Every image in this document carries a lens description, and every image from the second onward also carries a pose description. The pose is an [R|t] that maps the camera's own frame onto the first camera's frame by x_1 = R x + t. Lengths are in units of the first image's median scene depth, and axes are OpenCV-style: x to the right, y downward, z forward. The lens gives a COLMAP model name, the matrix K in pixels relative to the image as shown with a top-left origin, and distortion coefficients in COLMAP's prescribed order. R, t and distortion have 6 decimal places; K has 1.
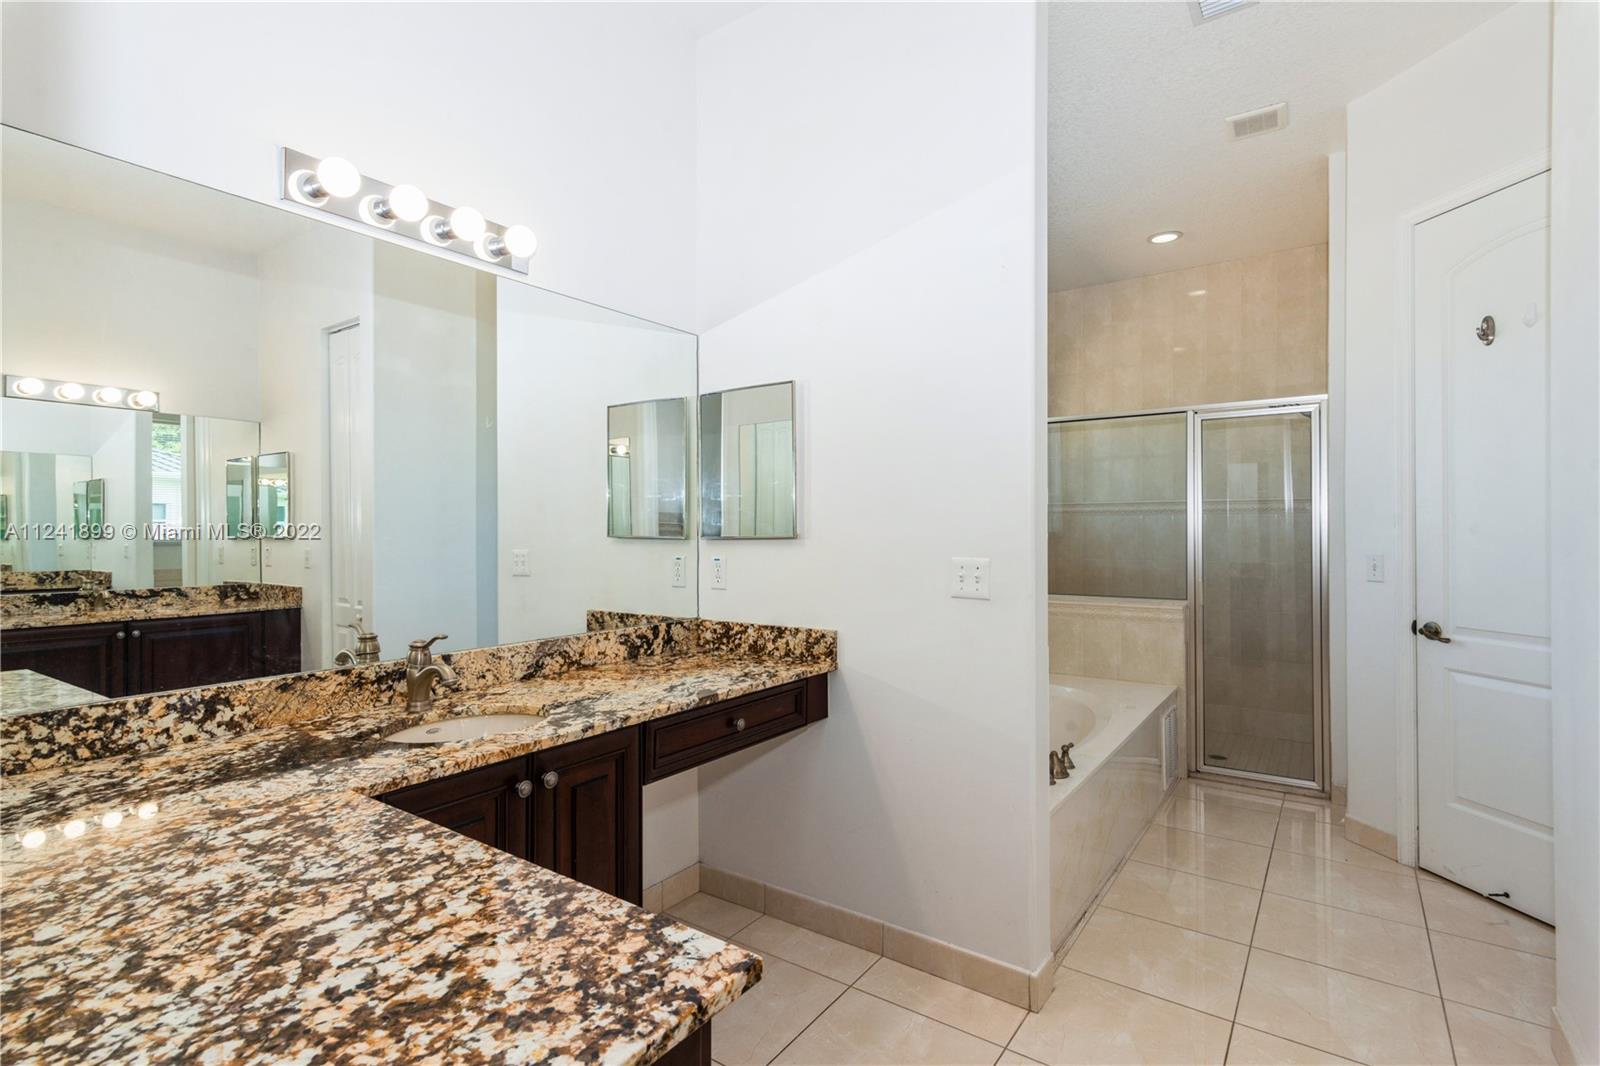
lens RADIAL K [[778.6, 0, 796.9], [0, 778.6, 527.3], [0, 0, 1]] dist [0.026522, -0.001924]
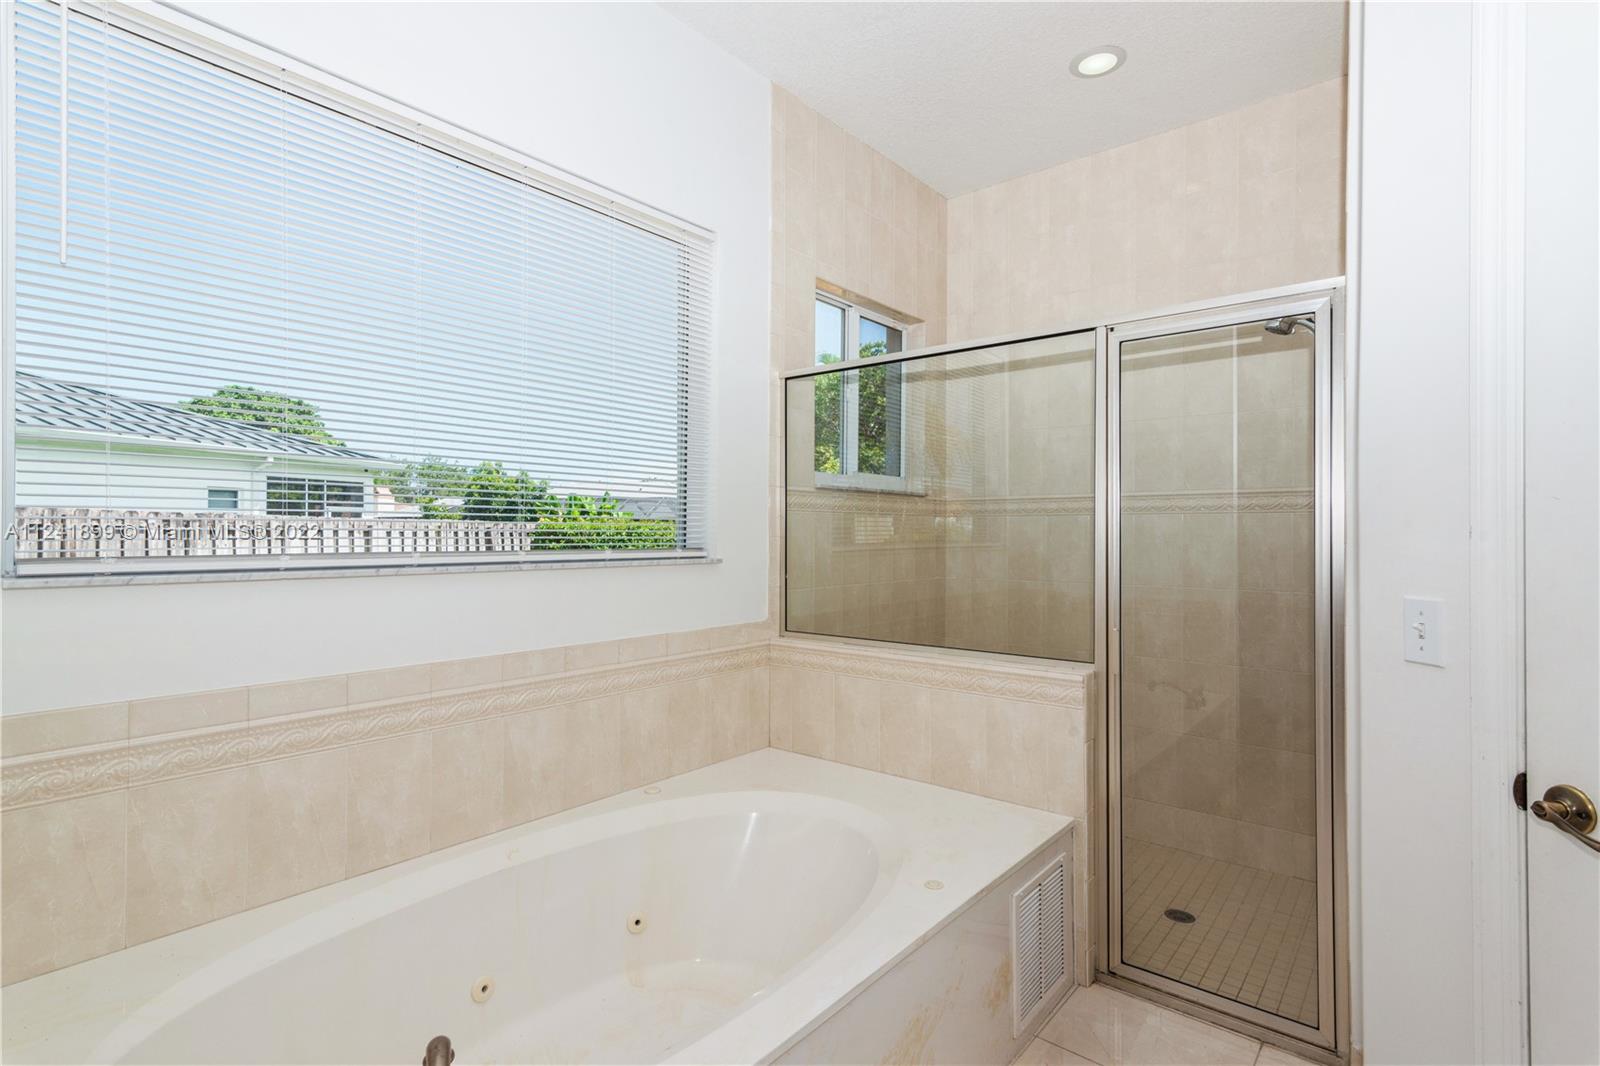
lens RADIAL K [[778.6, 0, 801.0], [0, 778.6, 538.9], [0, 0, 1]] dist [0.026522, -0.001924]
pose [[0.996213, -0.001504, -0.086932, 0.415768], [0.002060, 0.999978, 0.006310, 0.000028], [0.086920, -0.006465, 0.996194, 0.521674]]
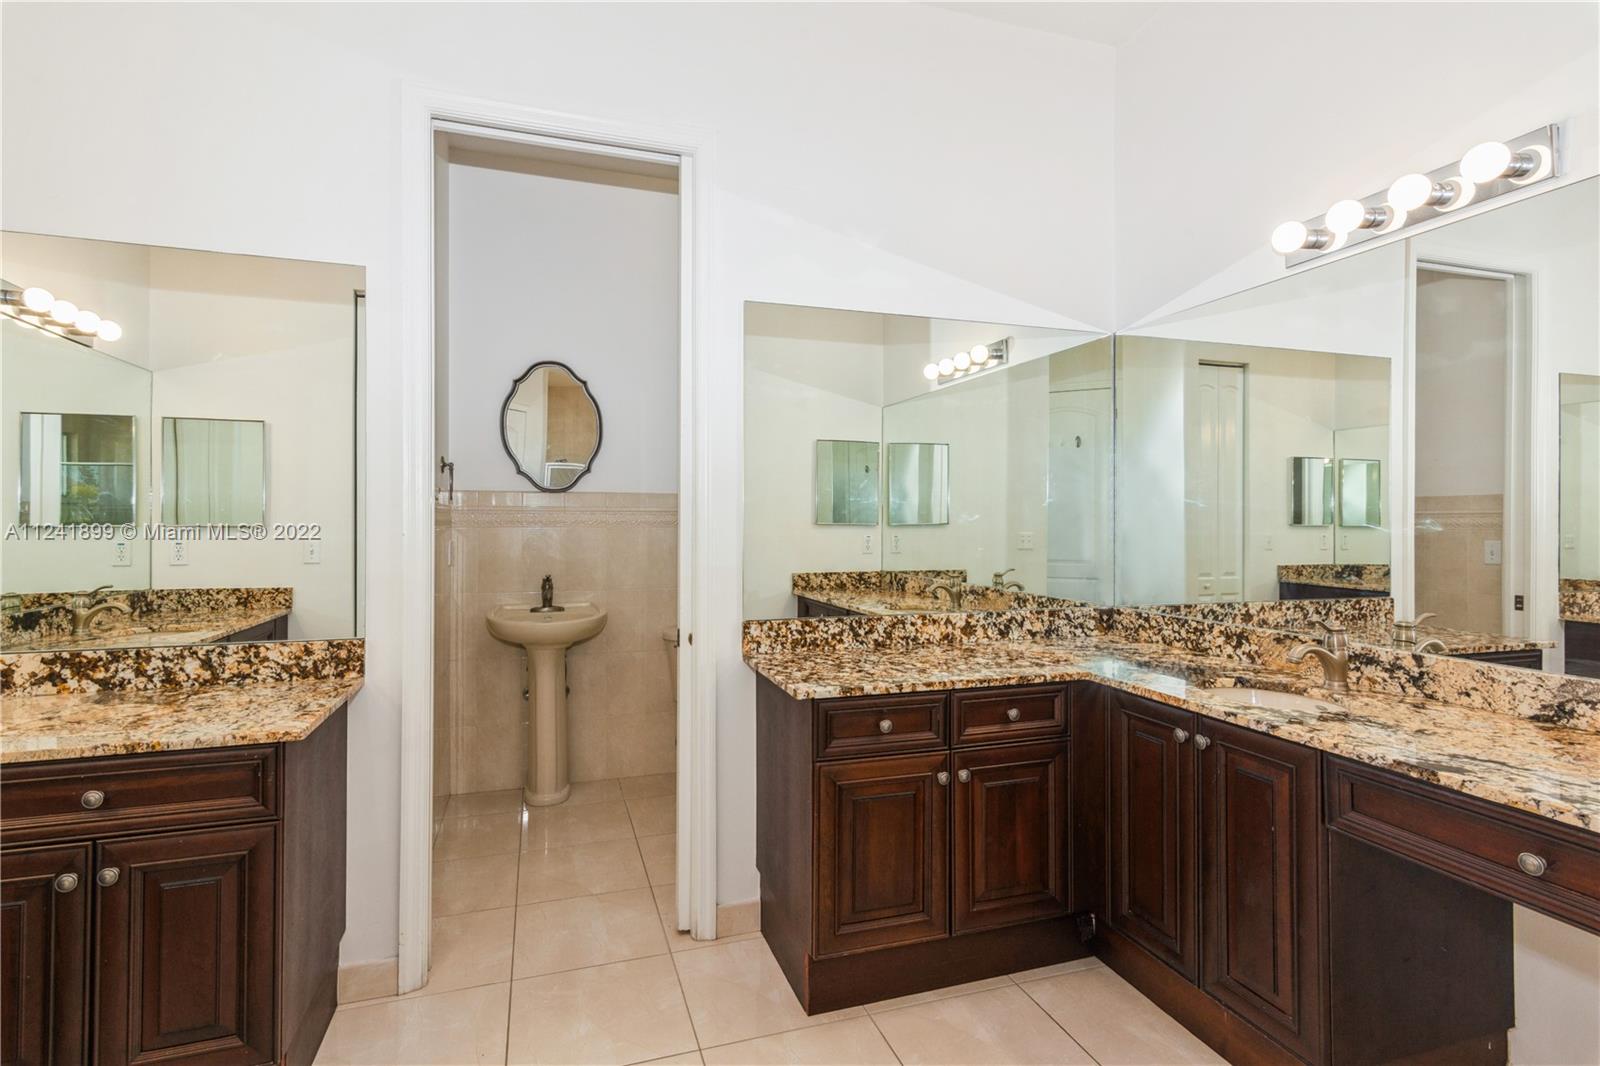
lens RADIAL K [[778.6, 0, 796.9], [0, 778.6, 523.2], [0, 0, 1]] dist [0.026522, -0.001924]
pose [[-0.601570, 0.003465, -0.798813, 0.882819], [0.002279, 0.999994, 0.002621, 0.000416], [0.798817, -0.000243, -0.601574, 1.132992]]
